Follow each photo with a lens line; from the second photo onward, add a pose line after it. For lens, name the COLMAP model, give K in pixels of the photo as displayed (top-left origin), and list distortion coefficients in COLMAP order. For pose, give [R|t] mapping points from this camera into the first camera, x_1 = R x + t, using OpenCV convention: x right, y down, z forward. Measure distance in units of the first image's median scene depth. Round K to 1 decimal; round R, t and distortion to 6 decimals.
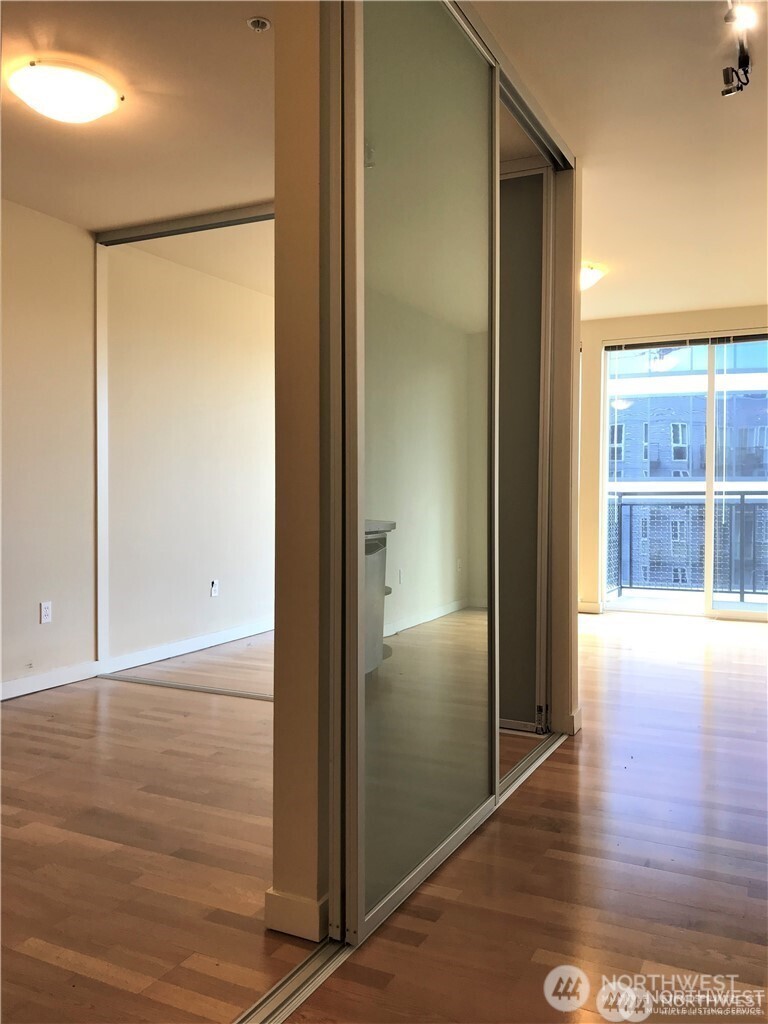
lens RADIAL K [[836.7, 0, 383.0], [0, 836.7, 512.8], [0, 0, 1]] dist [-0.006623, 0.017633]
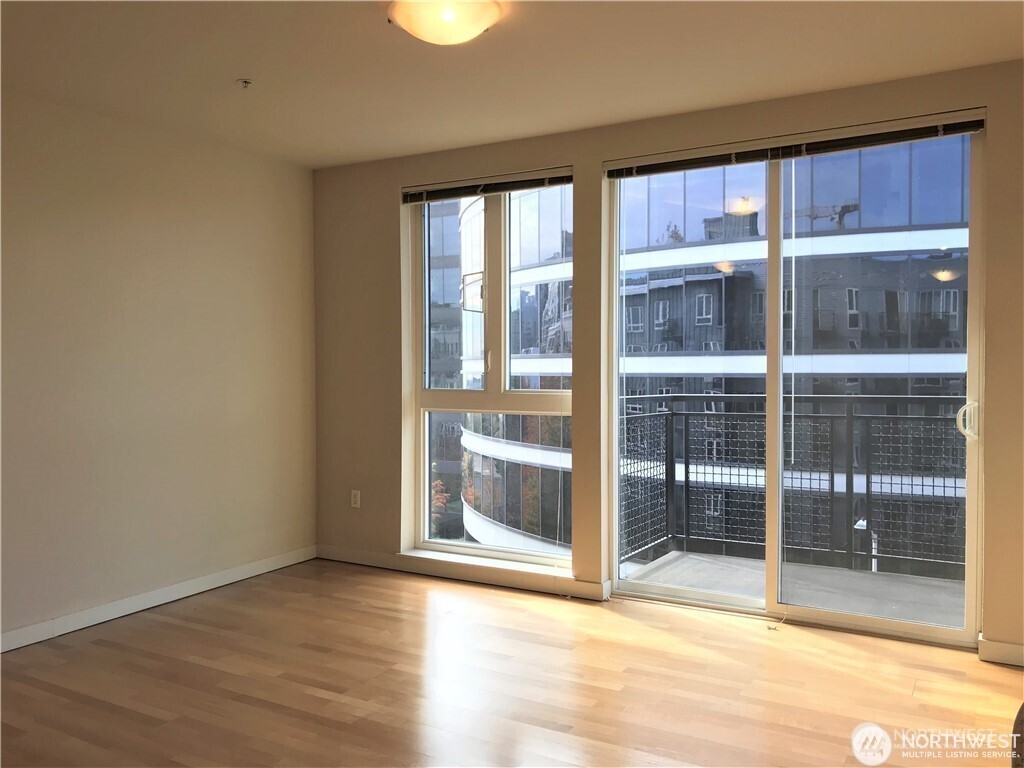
lens RADIAL K [[836.7, 0, 513.0], [0, 836.7, 385.4], [0, 0, 1]] dist [-0.006623, 0.017633]
pose [[0.998049, -0.007424, -0.061997, 0.445766], [0.007684, 0.999963, 0.003959, -0.081398], [0.061965, -0.004428, 0.998068, 0.716847]]
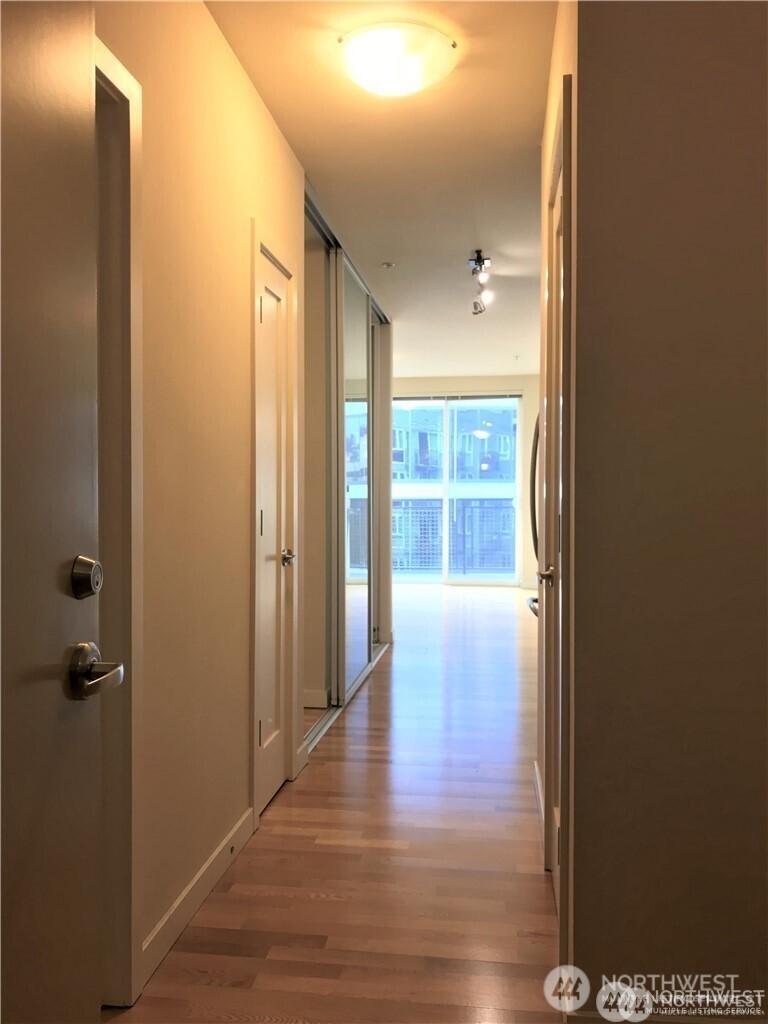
lens RADIAL K [[836.7, 0, 383.9], [0, 836.7, 511.9], [0, 0, 1]] dist [-0.006623, 0.017633]
pose [[0.944707, -0.007665, 0.327827, -0.363322], [0.006387, 0.999967, 0.004977, -0.021059], [-0.327854, -0.002609, 0.944725, -0.659891]]
